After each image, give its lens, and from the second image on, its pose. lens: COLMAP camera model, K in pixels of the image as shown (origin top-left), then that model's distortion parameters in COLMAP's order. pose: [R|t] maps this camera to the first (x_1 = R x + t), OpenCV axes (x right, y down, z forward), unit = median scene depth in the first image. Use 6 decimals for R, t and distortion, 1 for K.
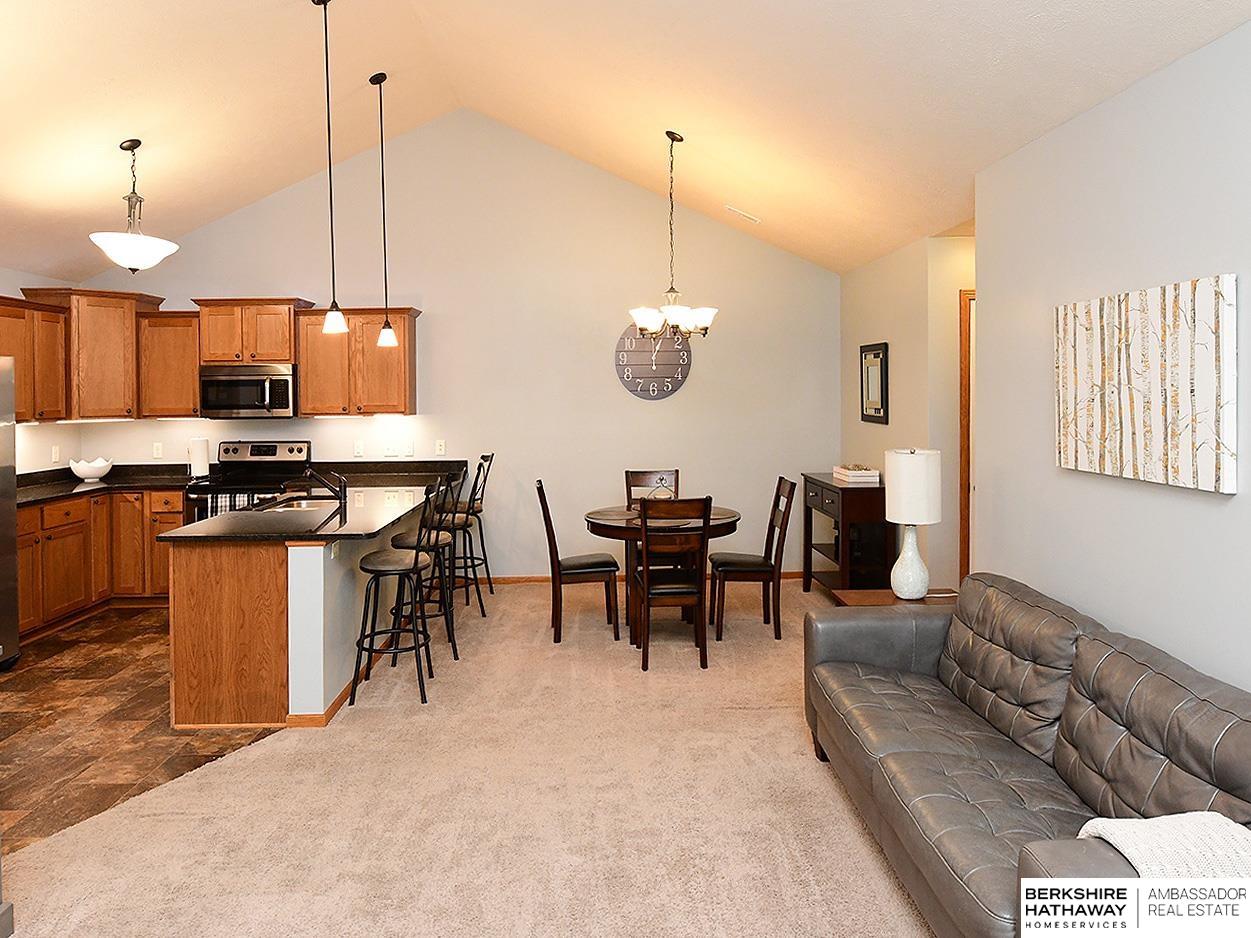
lens RADIAL K [[802.9, 0, 594.4], [0, 802.9, 426.6], [0, 0, 1]] dist [-0.001727, -0.002728]
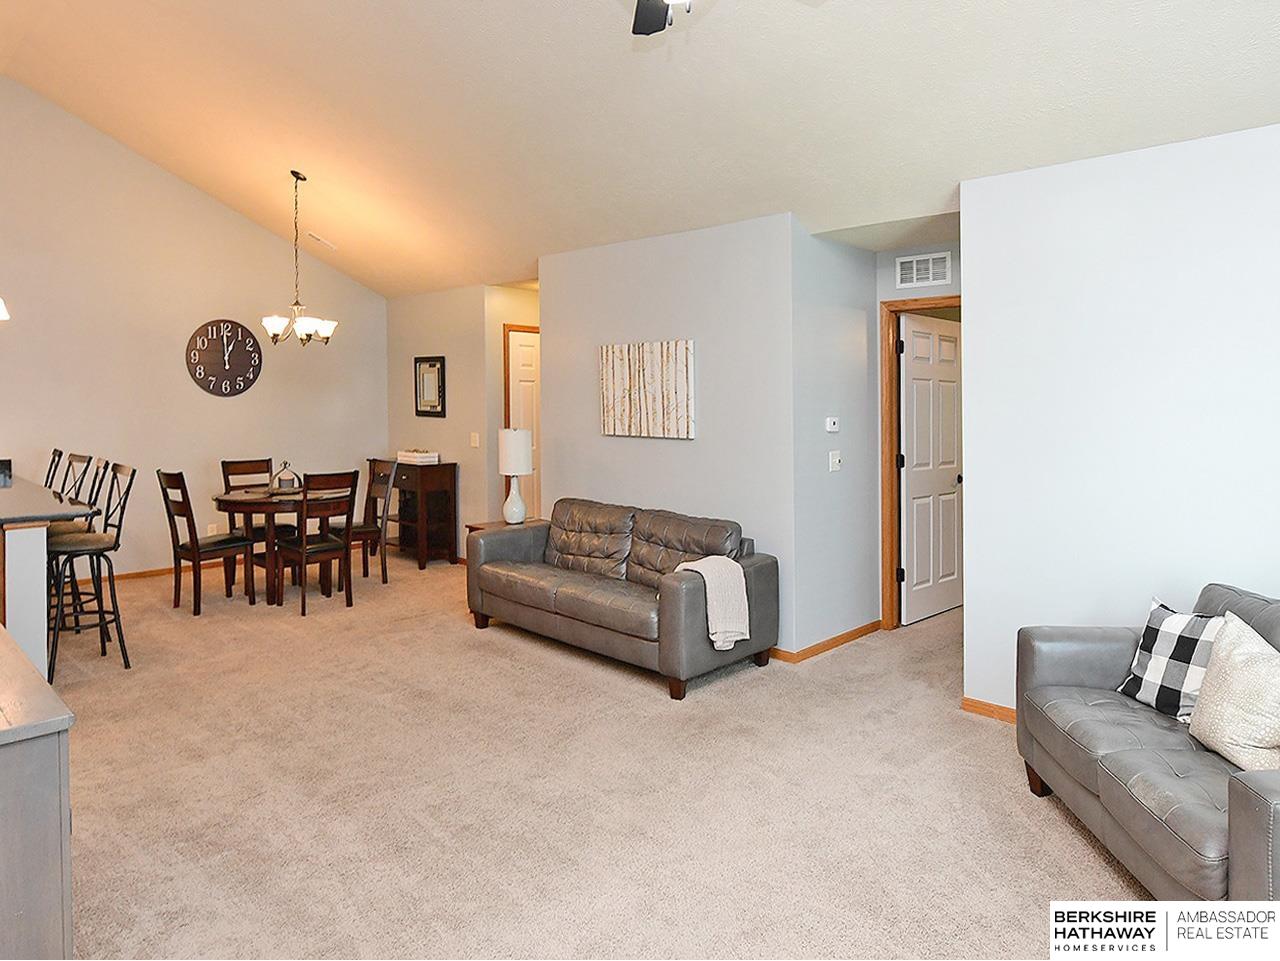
lens RADIAL K [[904.4, 0, 637.9], [0, 904.4, 441.2], [0, 0, 1]] dist [-0.002720, -0.000692]
pose [[0.701932, -0.016556, 0.712051, -0.436340], [0.015548, 0.999848, 0.007920, 0.027135], [-0.712074, 0.005512, 0.702083, -0.260338]]
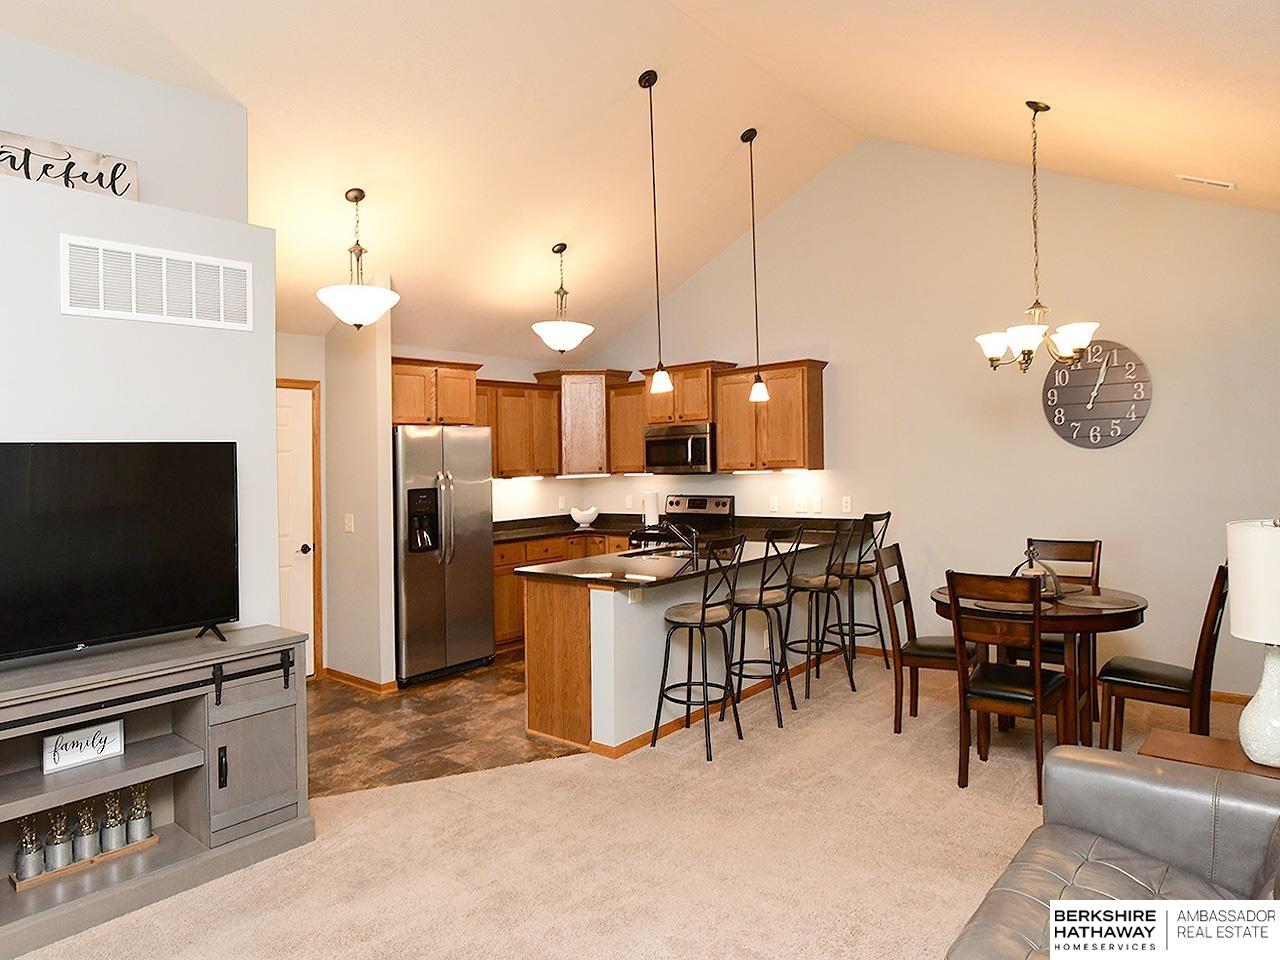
lens RADIAL K [[806.5, 0, 616.5], [0, 806.5, 480.6], [0, 0, 1]] dist [-0.008512, -0.000917]
pose [[0.744522, 0.002860, -0.667592, 0.267386], [-0.006181, 0.999977, -0.002609, 0.002402], [0.667569, 0.006069, 0.744523, 0.134930]]
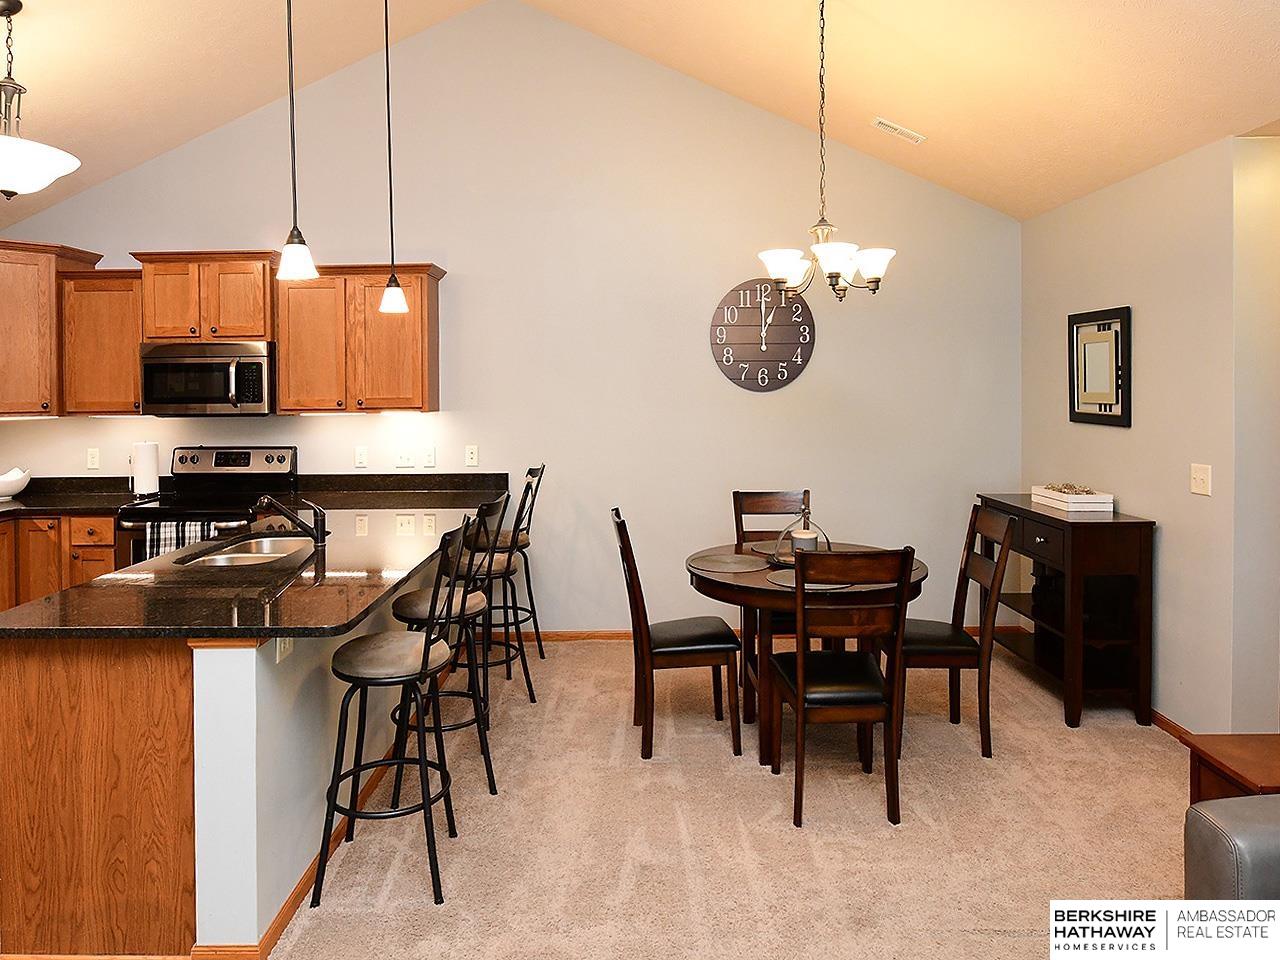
lens RADIAL K [[787.1, 0, 641.6], [0, 787.1, 416.1], [0, 0, 1]] dist [-0.007278, -0.003743]
pose [[0.999855, 0.001225, 0.016960, -0.053892], [-0.001112, 0.999977, -0.006691, -0.006443], [-0.016968, 0.006672, 0.999834, 0.308200]]
